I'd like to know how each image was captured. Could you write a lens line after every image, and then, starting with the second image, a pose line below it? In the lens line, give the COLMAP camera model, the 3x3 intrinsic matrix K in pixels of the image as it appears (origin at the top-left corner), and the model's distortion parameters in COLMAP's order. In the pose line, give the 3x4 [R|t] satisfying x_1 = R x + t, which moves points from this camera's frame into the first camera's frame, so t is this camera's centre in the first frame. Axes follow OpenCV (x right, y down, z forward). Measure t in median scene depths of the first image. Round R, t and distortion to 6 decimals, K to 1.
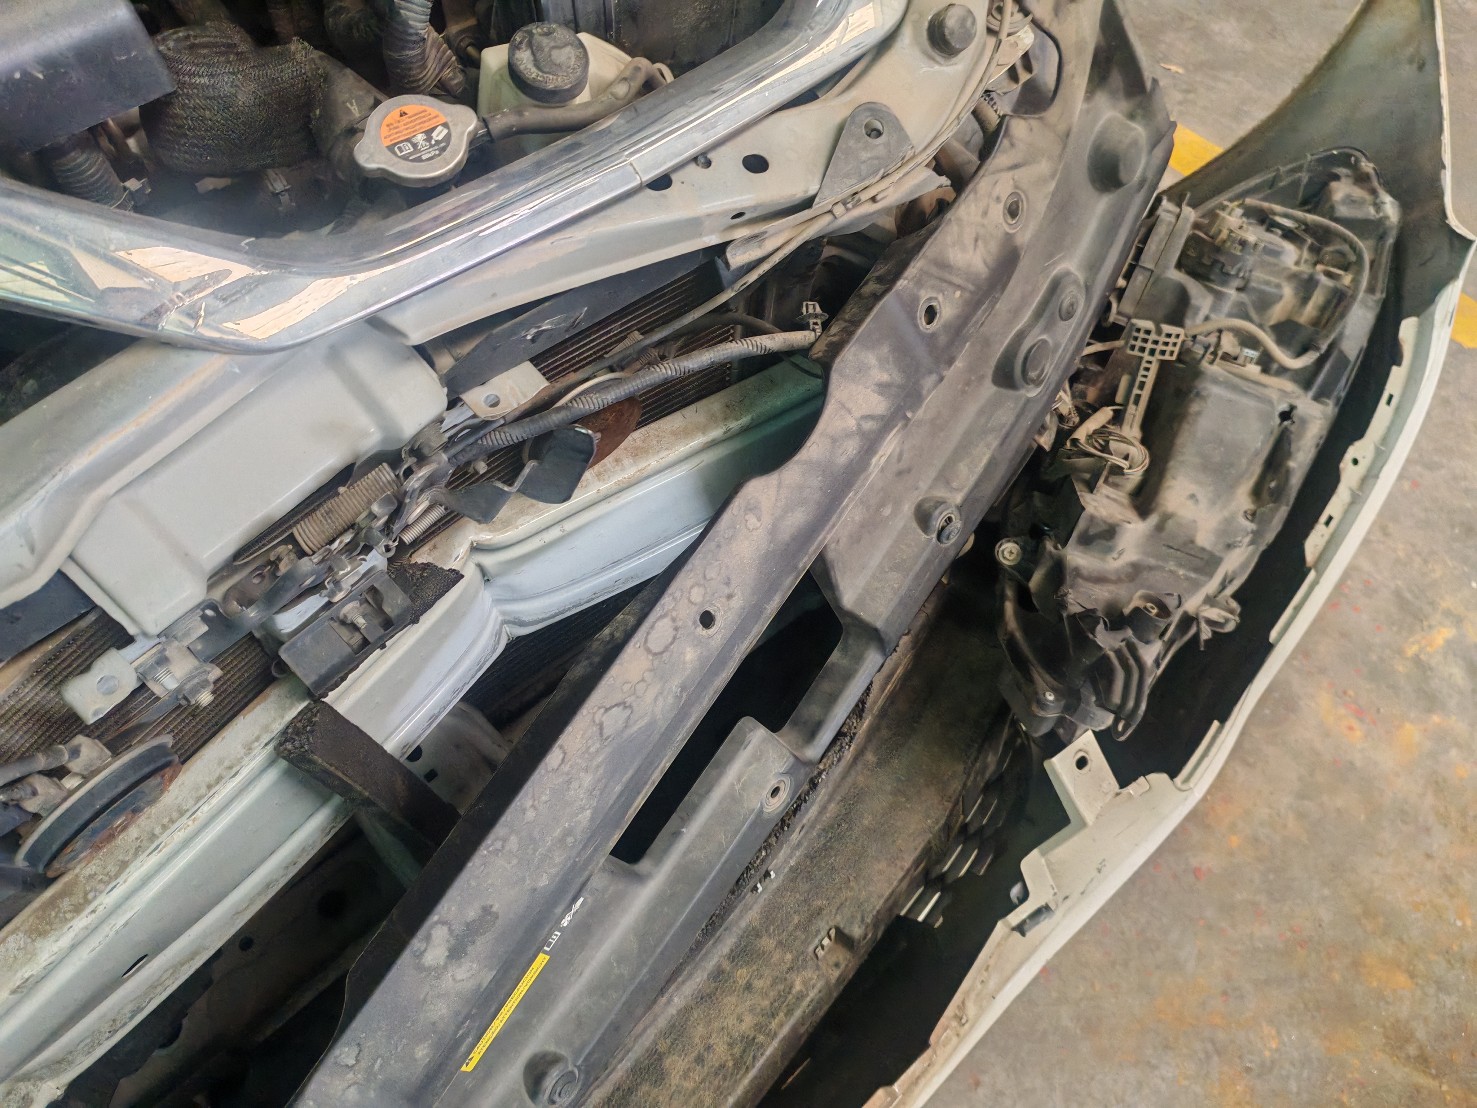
lens RADIAL K [[1138.0, 0, 711.9], [0, 1138.0, 548.8], [0, 0, 1]] dist [-0.003401, 0.057707]
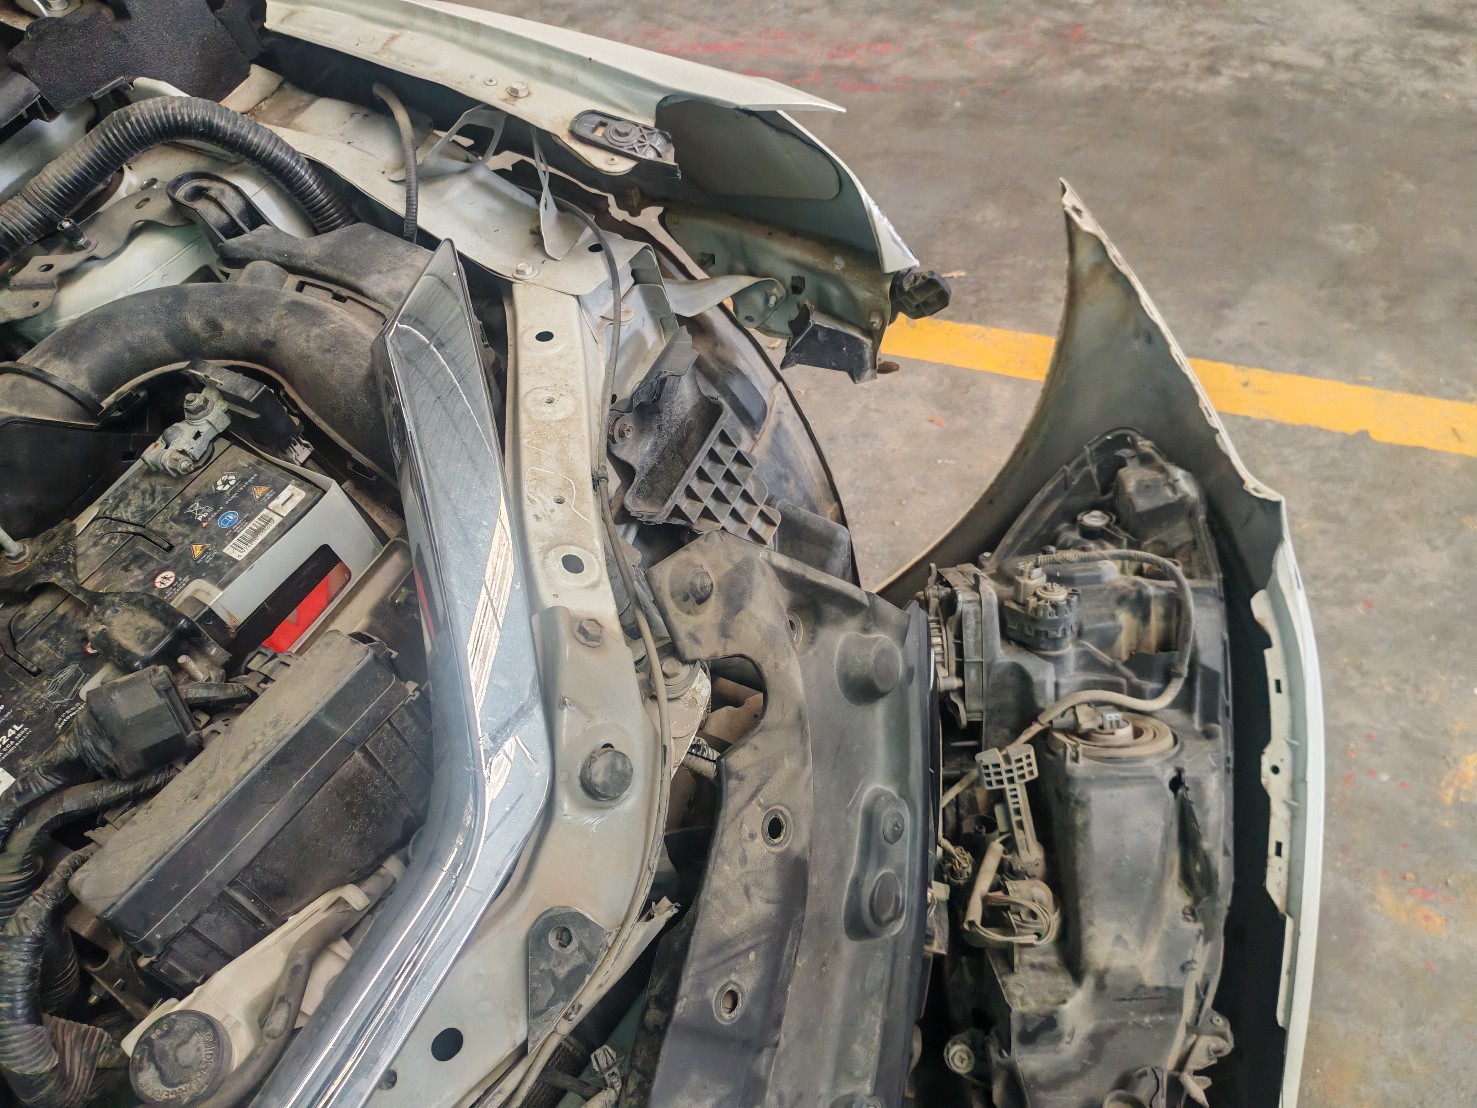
lens RADIAL K [[1138.0, 0, 711.9], [0, 1138.0, 548.8], [0, 0, 1]] dist [-0.003401, 0.057707]
pose [[0.917919, -0.396747, -0.004037, 0.254946], [0.392462, 0.909407, -0.137670, -0.324463], [0.058291, 0.124786, 0.990470, 0.060793]]
